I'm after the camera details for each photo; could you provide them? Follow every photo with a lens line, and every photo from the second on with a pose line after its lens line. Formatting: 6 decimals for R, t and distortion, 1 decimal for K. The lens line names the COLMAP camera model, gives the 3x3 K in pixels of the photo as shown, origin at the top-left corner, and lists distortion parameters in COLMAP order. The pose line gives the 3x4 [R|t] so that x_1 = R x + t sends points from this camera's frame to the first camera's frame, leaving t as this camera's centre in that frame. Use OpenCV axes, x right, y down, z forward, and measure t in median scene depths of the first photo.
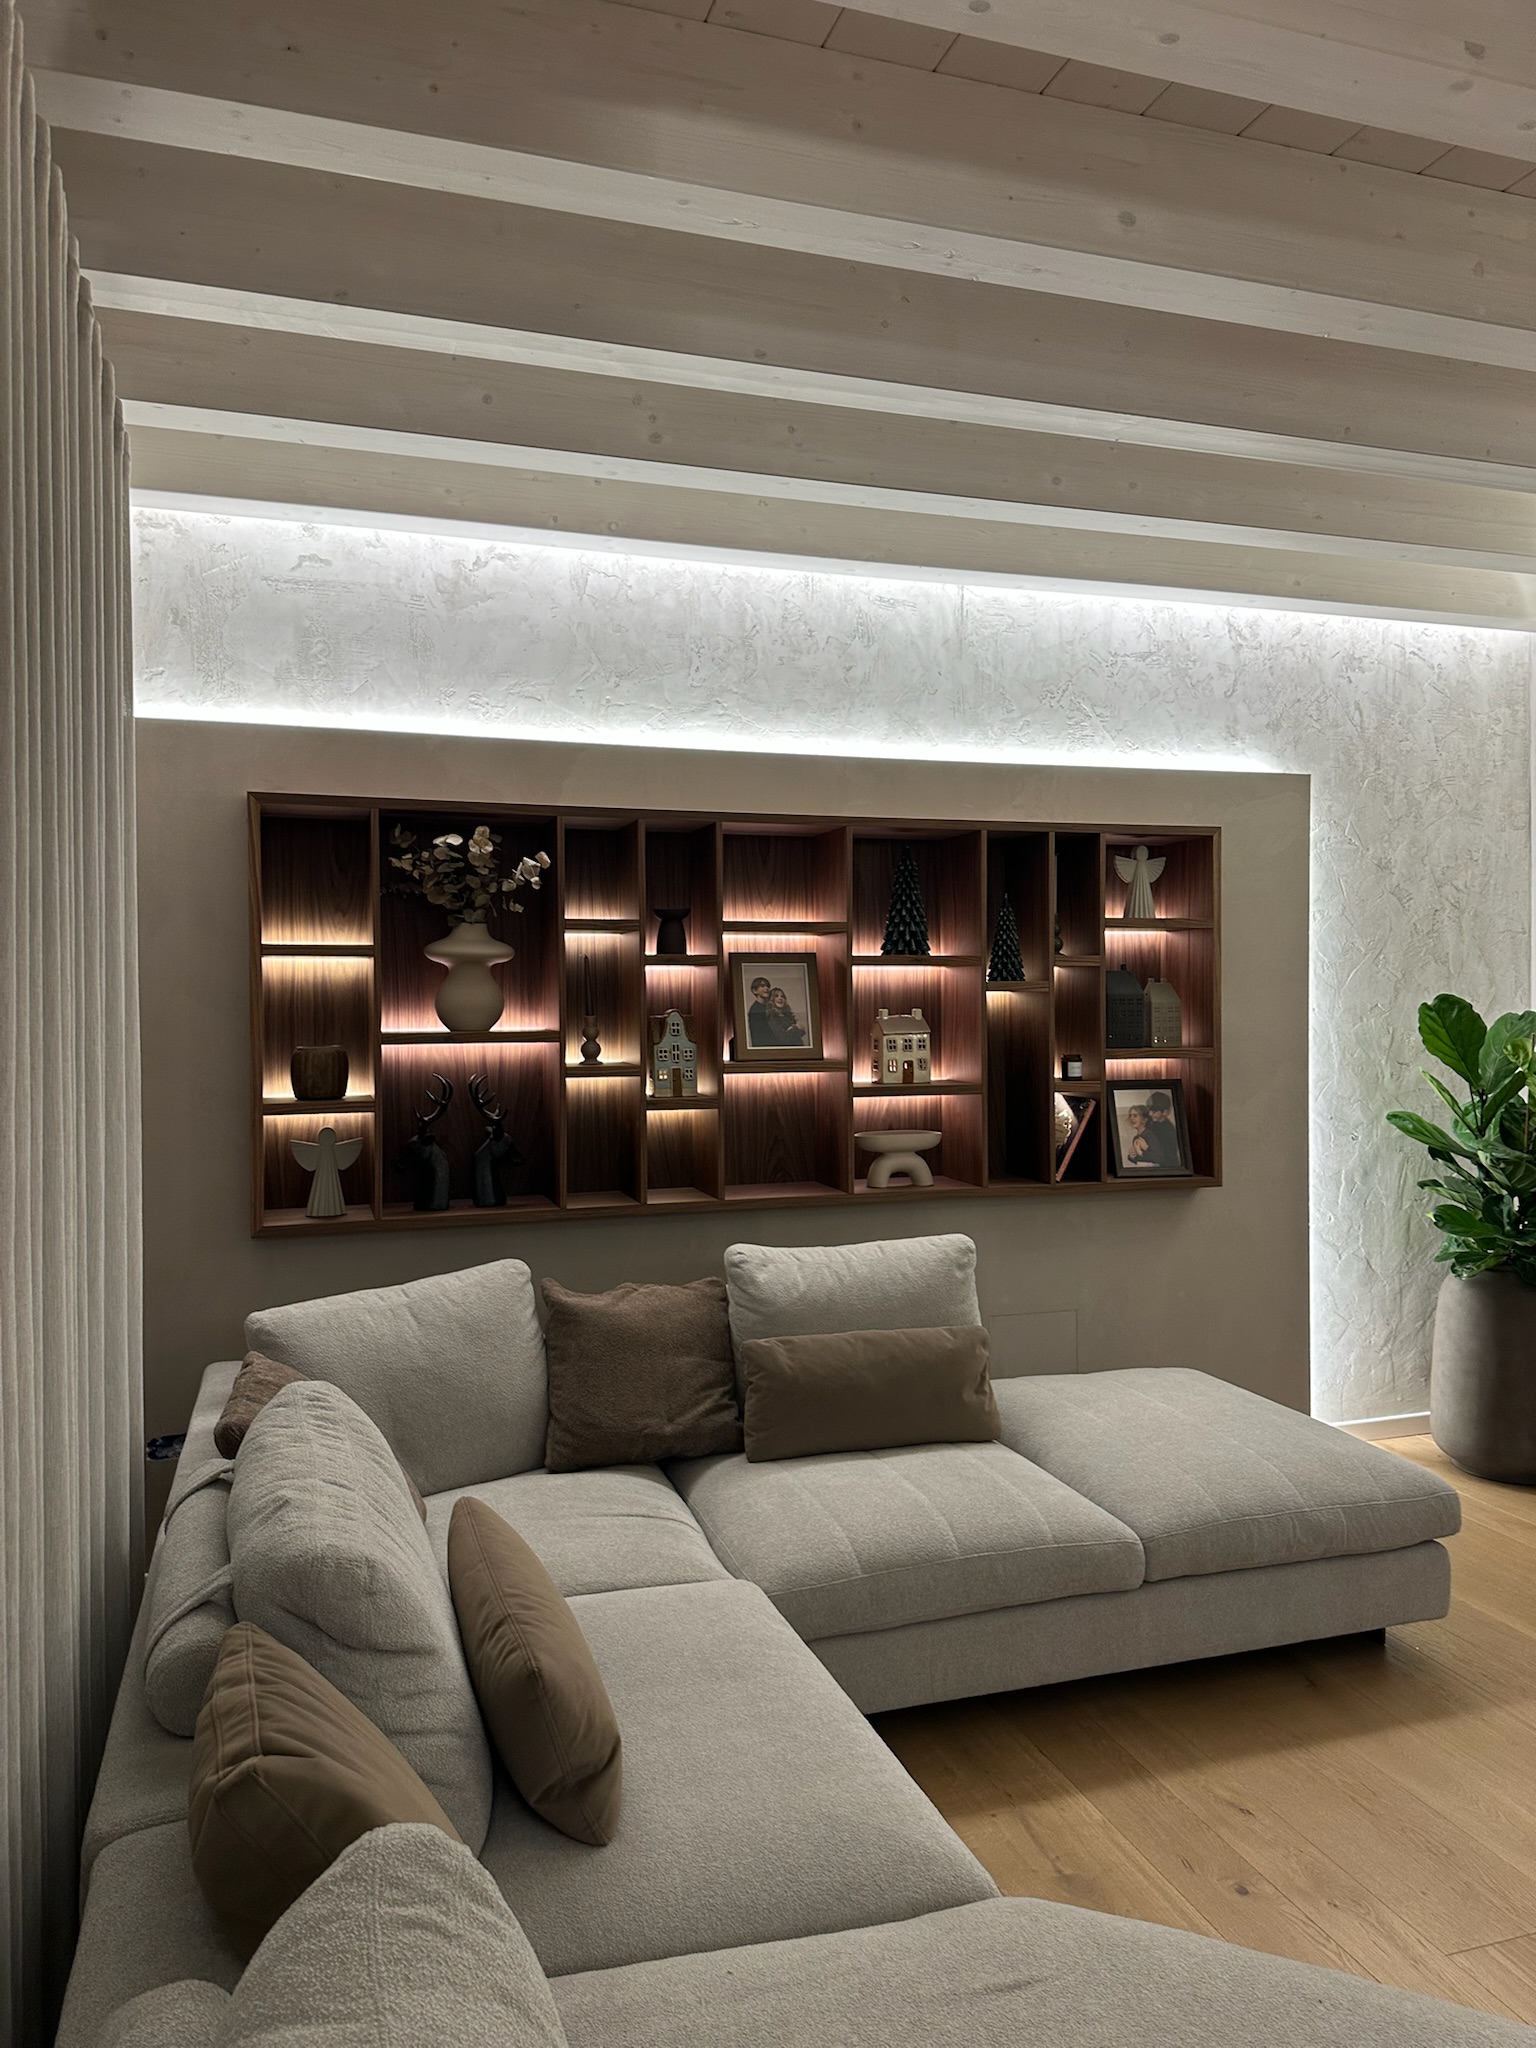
lens RADIAL K [[1418.6, 0, 754.8], [0, 1418.6, 1009.8], [0, 0, 1]] dist [0.174025, -0.324461]
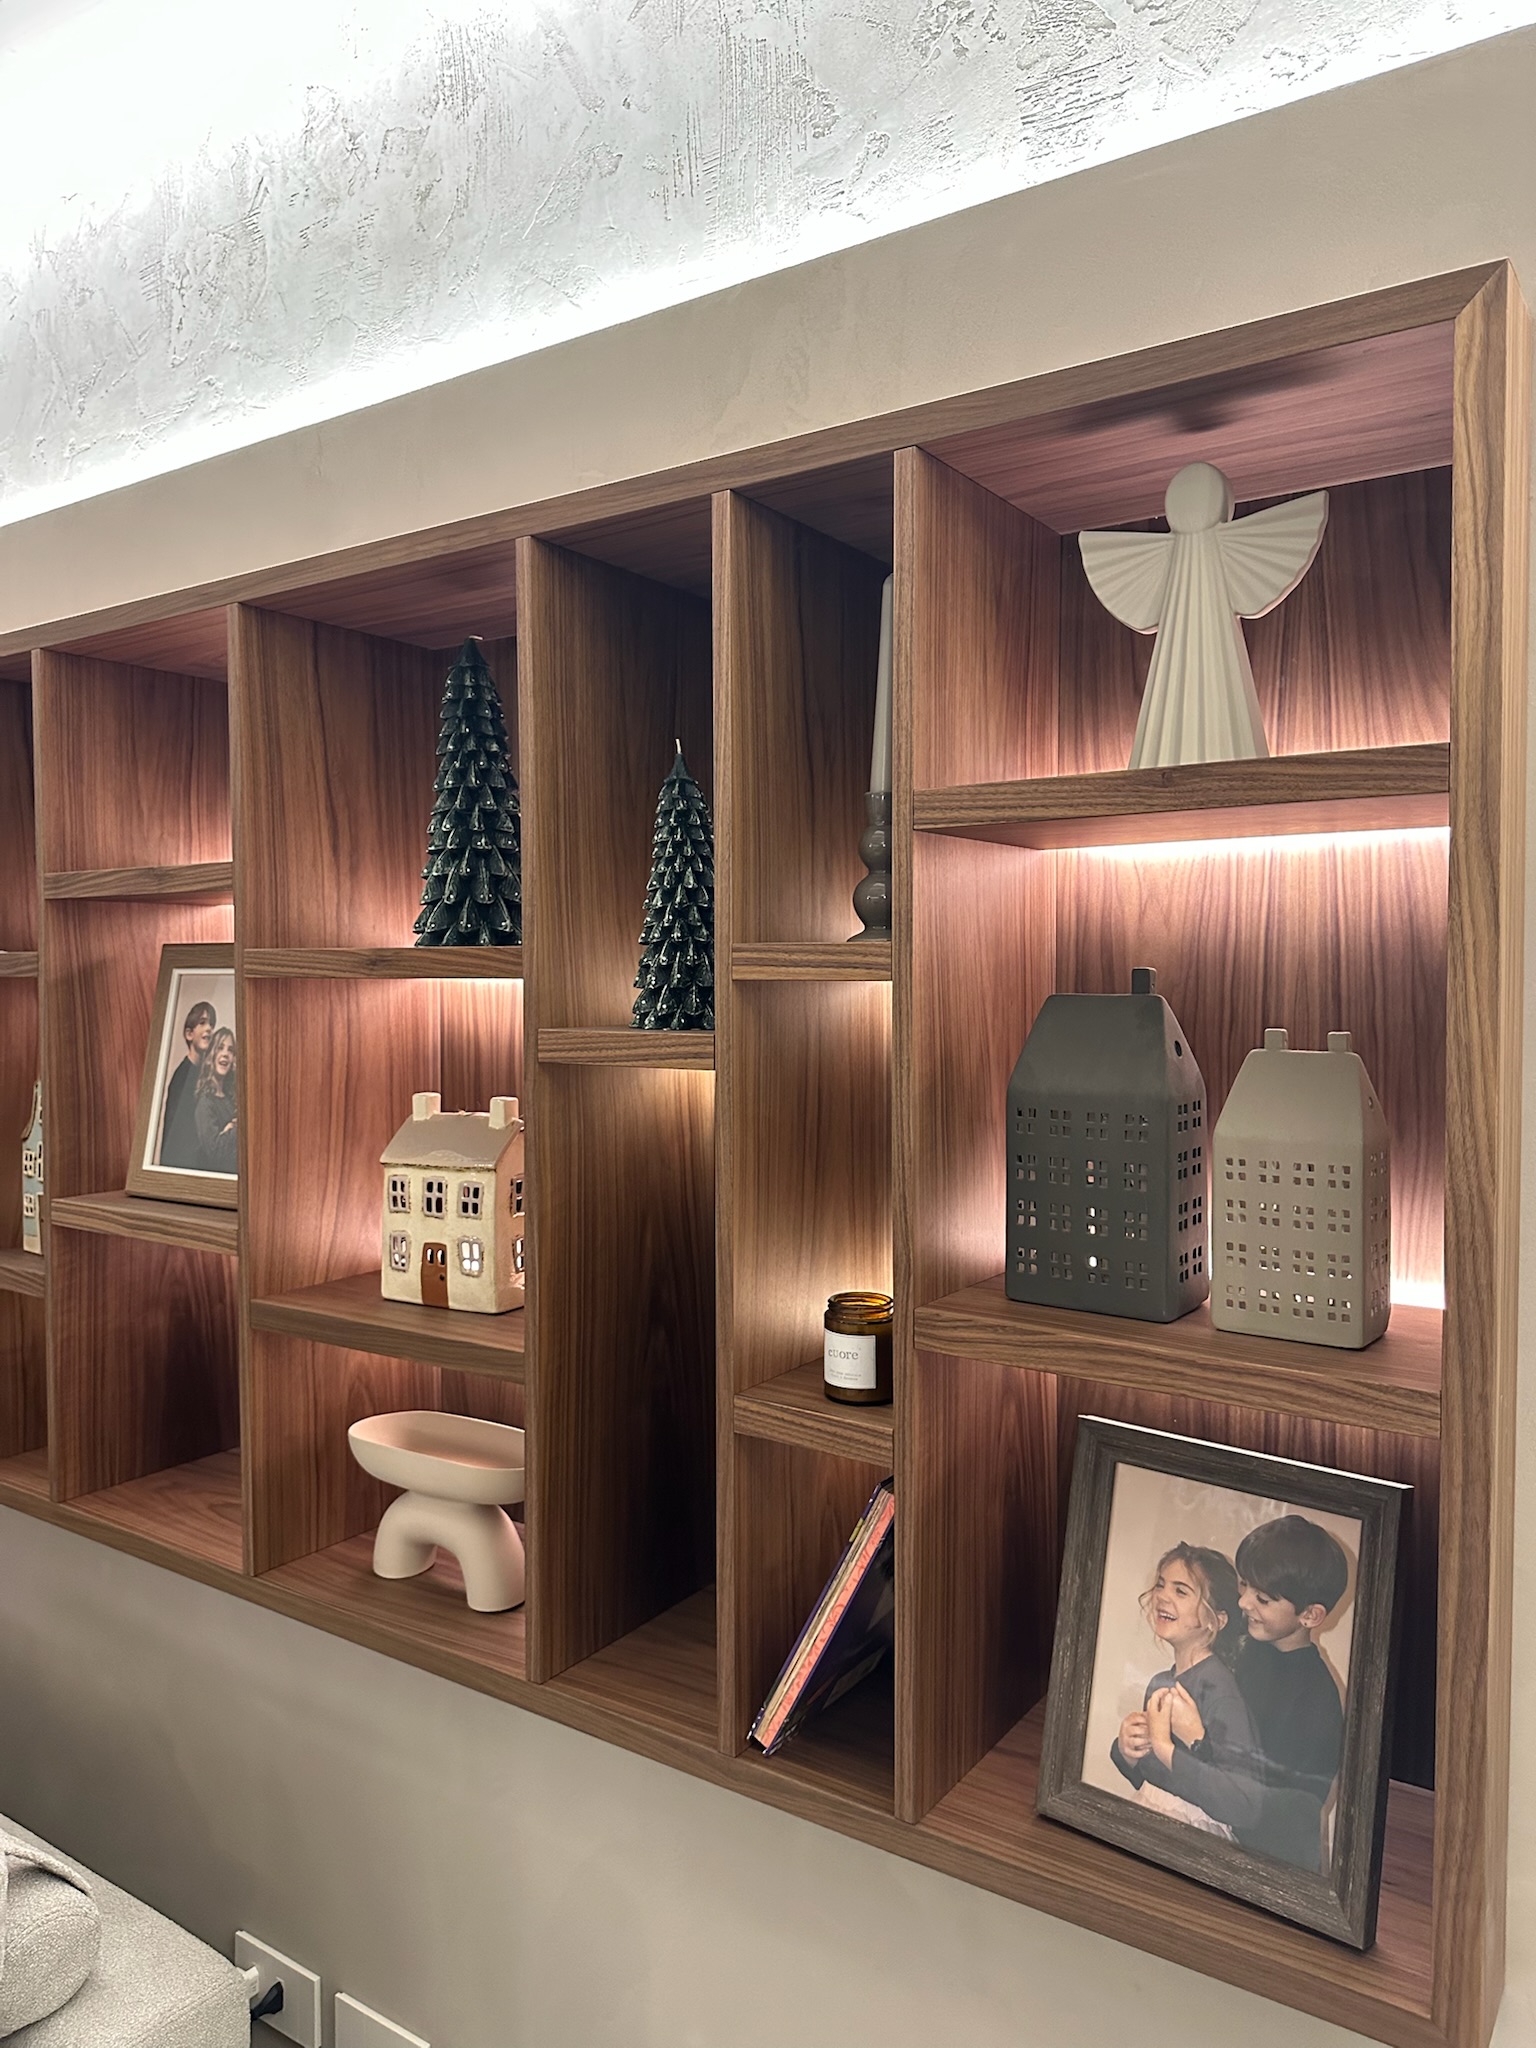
lens RADIAL K [[1426.8, 0, 768.0], [0, 1426.8, 1024.0], [0, 0, 1]] dist [0.089147, -0.128457]
pose [[0.618286, 0.033119, -0.785255, 0.447162], [-0.009777, 0.999359, 0.034451, -0.032835], [0.785893, -0.013624, 0.618213, 0.860246]]
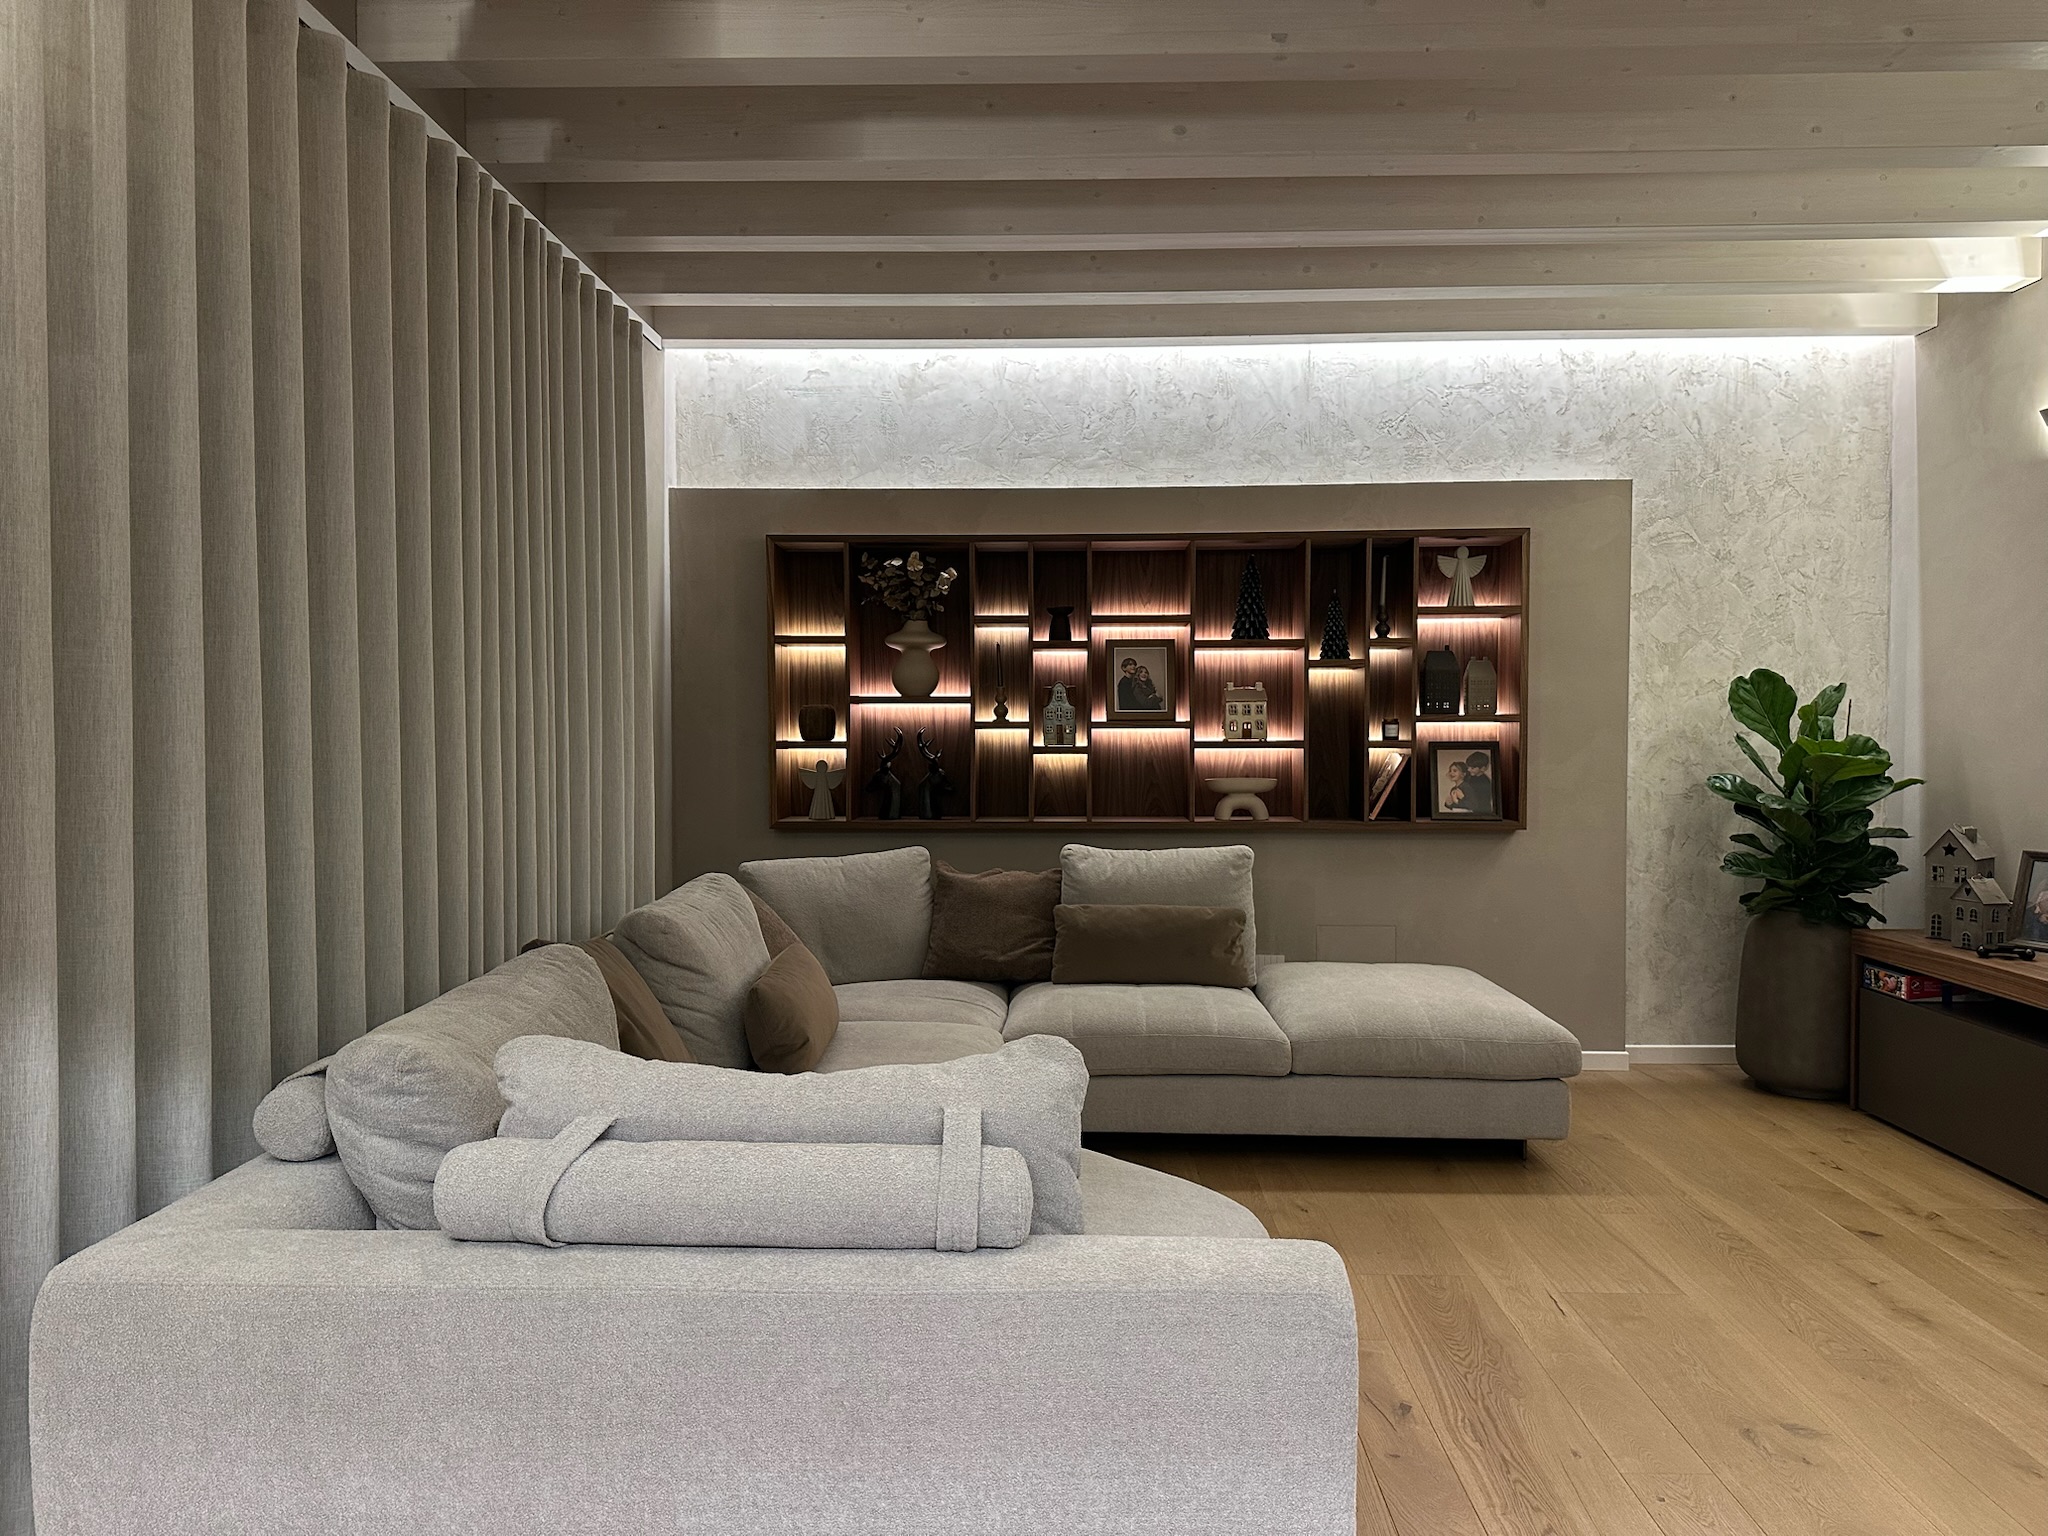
lens RADIAL K [[1426.8, 0, 1018.2], [0, 1426.8, 778.3], [0, 0, 1]] dist [0.089147, -0.128457]
pose [[0.941332, 0.014964, -0.337150, 0.354439], [-0.006491, 0.999634, 0.026246, 0.054845], [0.337420, -0.022518, 0.941085, -0.287984]]
